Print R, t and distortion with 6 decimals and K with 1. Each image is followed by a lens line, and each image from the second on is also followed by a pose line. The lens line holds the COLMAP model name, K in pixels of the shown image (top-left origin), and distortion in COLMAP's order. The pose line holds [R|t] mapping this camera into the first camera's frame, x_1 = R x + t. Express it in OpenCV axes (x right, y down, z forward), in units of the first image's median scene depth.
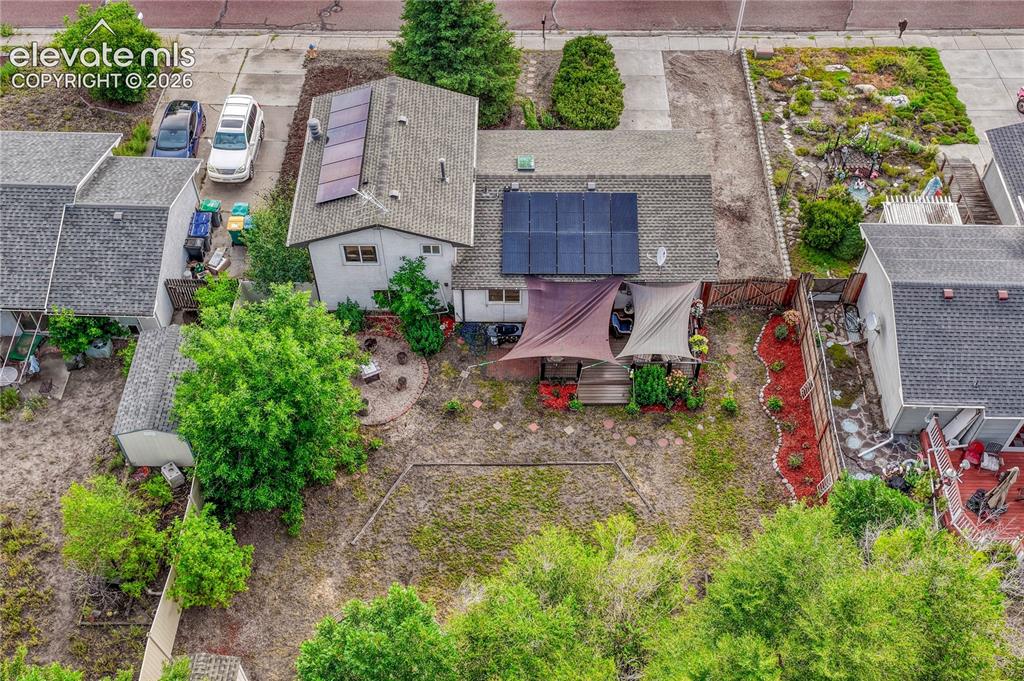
lens RADIAL K [[1037.0, 0, 516.0], [0, 1037.0, 342.2], [0, 0, 1]] dist [0.032870, 0.000000]
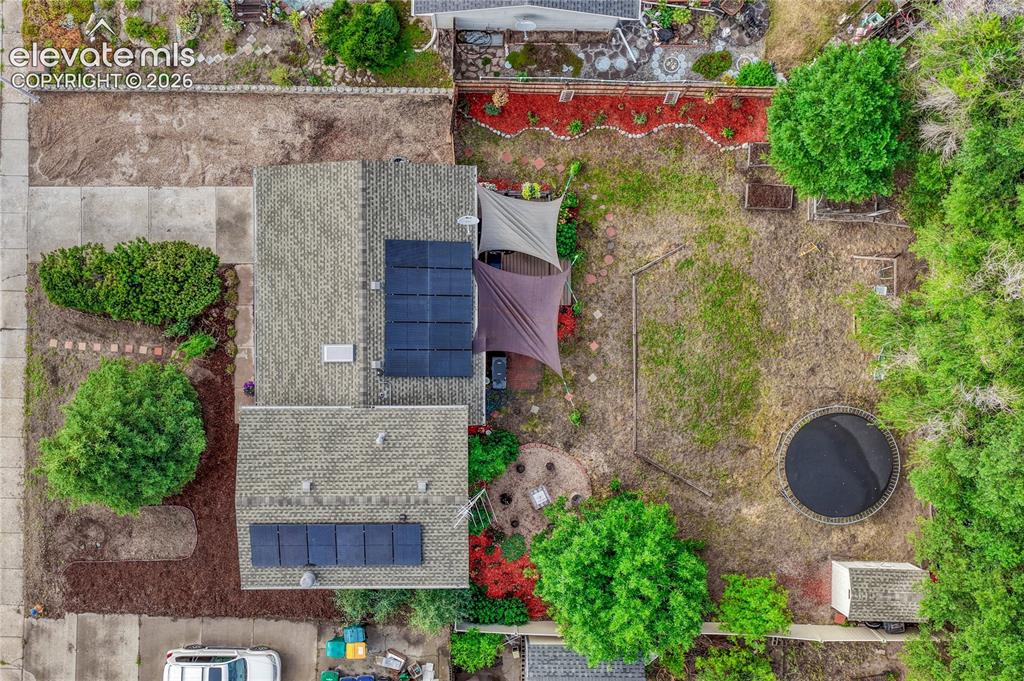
lens RADIAL K [[1037.0, 0, 510.4], [0, 1037.0, 371.4], [0, 0, 1]] dist [0.032870, 0.000000]
pose [[-0.004813, -0.999815, -0.018597, 0.010417], [0.799415, -0.015019, 0.600592, -0.640070], [-0.600760, -0.011976, 0.799340, 0.151999]]
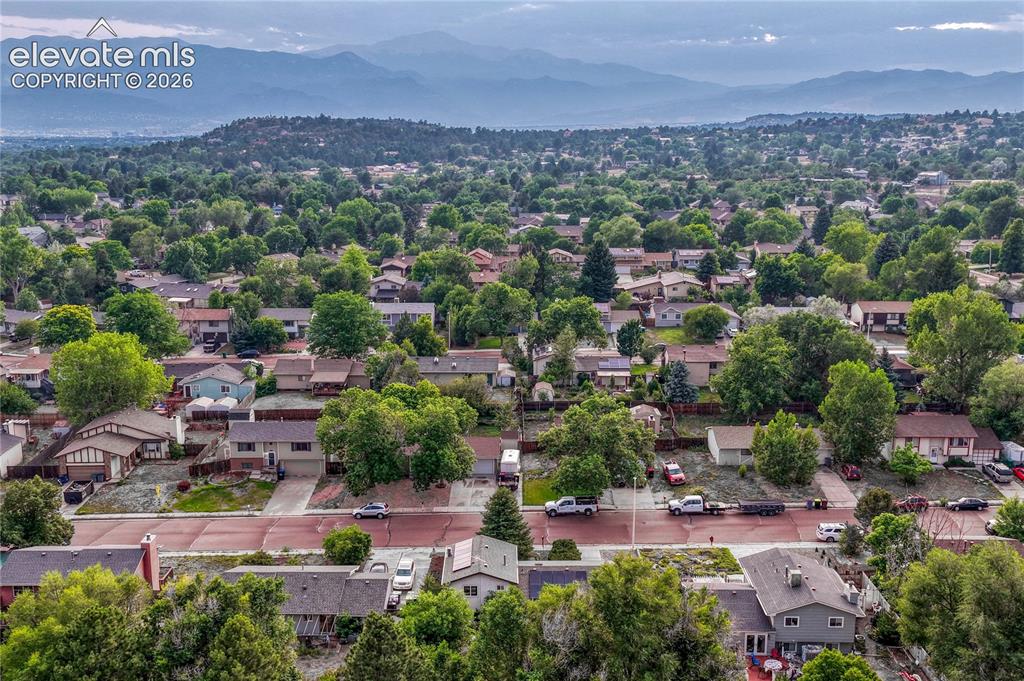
lens RADIAL K [[1037.0, 0, 512.5], [0, 1037.0, 340.7], [0, 0, 1]] dist [0.032870, 0.000000]
pose [[0.999910, -0.009493, 0.009505, -0.071363], [0.013383, 0.765050, -0.643831, 1.023711], [-0.001160, 0.643900, 0.765108, -1.209315]]
